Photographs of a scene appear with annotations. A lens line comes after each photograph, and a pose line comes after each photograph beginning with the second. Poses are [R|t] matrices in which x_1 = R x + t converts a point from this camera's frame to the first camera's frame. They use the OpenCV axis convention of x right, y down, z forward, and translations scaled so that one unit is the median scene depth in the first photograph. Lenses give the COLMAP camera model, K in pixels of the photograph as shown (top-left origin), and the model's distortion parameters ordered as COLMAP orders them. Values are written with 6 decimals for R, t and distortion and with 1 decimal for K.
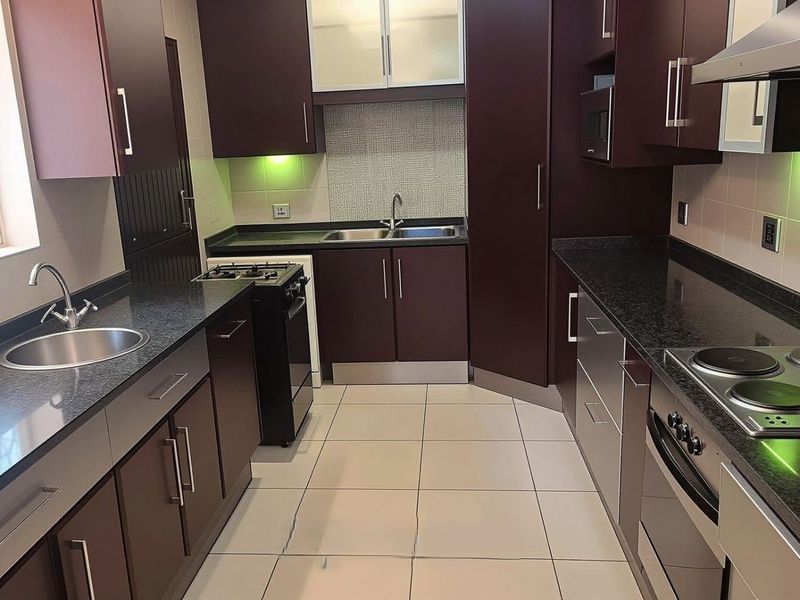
lens RADIAL K [[669.4, 0, 400.0], [0, 669.4, 300.0], [0, 0, 1]] dist [0.004069, 0.003581]
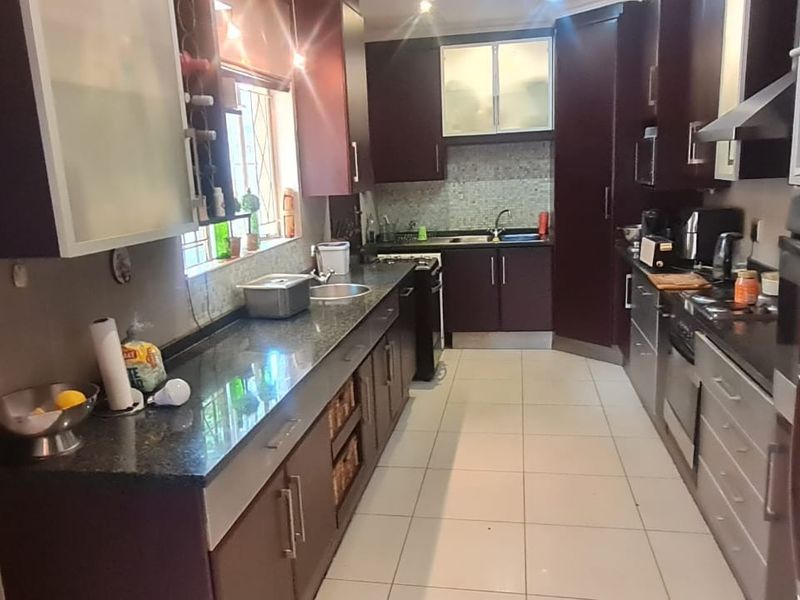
lens RADIAL K [[666.5, 0, 419.3], [0, 666.5, 312.3], [0, 0, 1]] dist [0.001407, 0.002506]
pose [[0.997500, 0.011963, -0.069653, -0.081696], [-0.013315, 0.999731, -0.018973, 0.087894], [0.069408, 0.019853, 0.997391, -0.406620]]
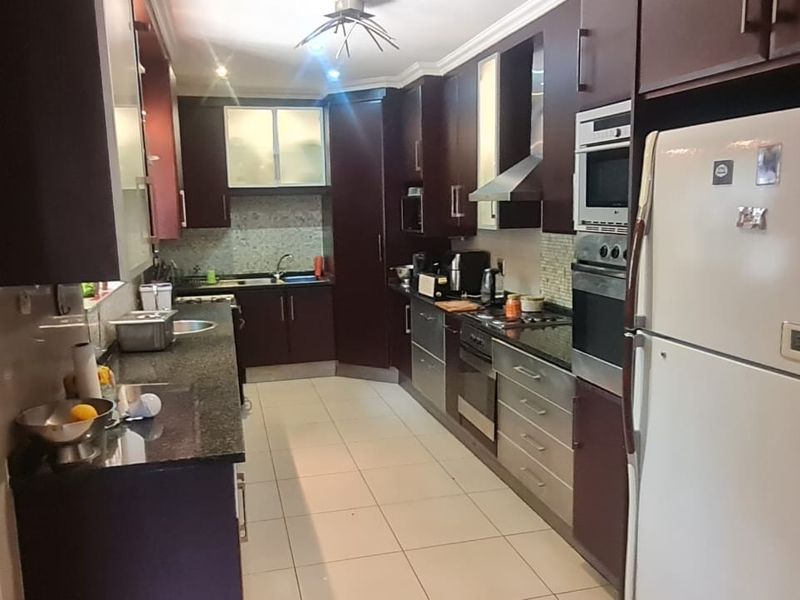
lens RADIAL K [[666.5, 0, 419.3], [0, 666.5, 312.3], [0, 0, 1]] dist [0.001407, 0.002506]
pose [[0.926732, -0.034797, 0.374109, -0.317135], [0.069849, 0.994301, -0.080544, 0.127901], [-0.369174, 0.100774, 0.923880, -0.552024]]
